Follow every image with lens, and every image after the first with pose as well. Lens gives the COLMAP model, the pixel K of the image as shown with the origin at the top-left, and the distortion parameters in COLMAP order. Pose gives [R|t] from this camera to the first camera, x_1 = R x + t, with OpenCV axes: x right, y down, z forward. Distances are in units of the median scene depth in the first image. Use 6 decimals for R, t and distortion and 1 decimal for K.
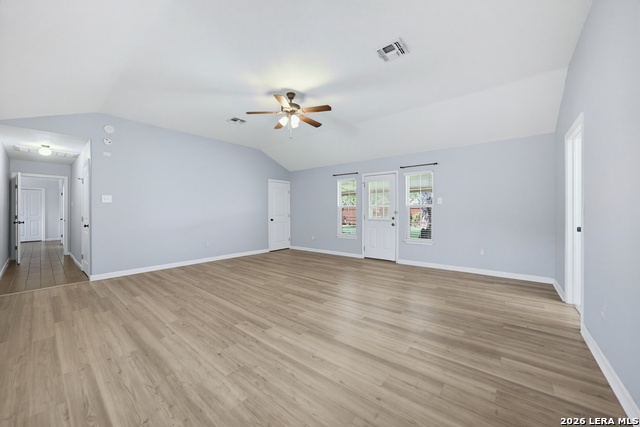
lens RADIAL K [[234.1, 0, 320.0], [0, 234.1, 213.5], [0, 0, 1]] dist [-0.000176, -0.000052]
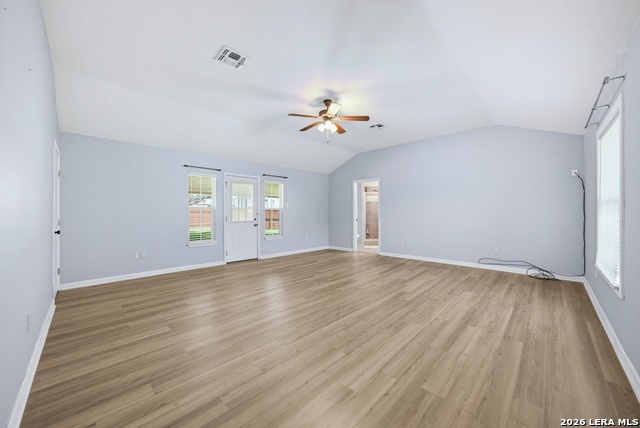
lens RADIAL K [[234.1, 0, 320.0], [0, 234.1, 214.0], [0, 0, 1]] dist [-0.000176, -0.000052]
pose [[0.085285, 0.001564, 0.996355, -1.562536], [0.006446, 0.999977, -0.002122, 0.000264], [-0.996336, 0.006604, 0.085273, 1.262128]]
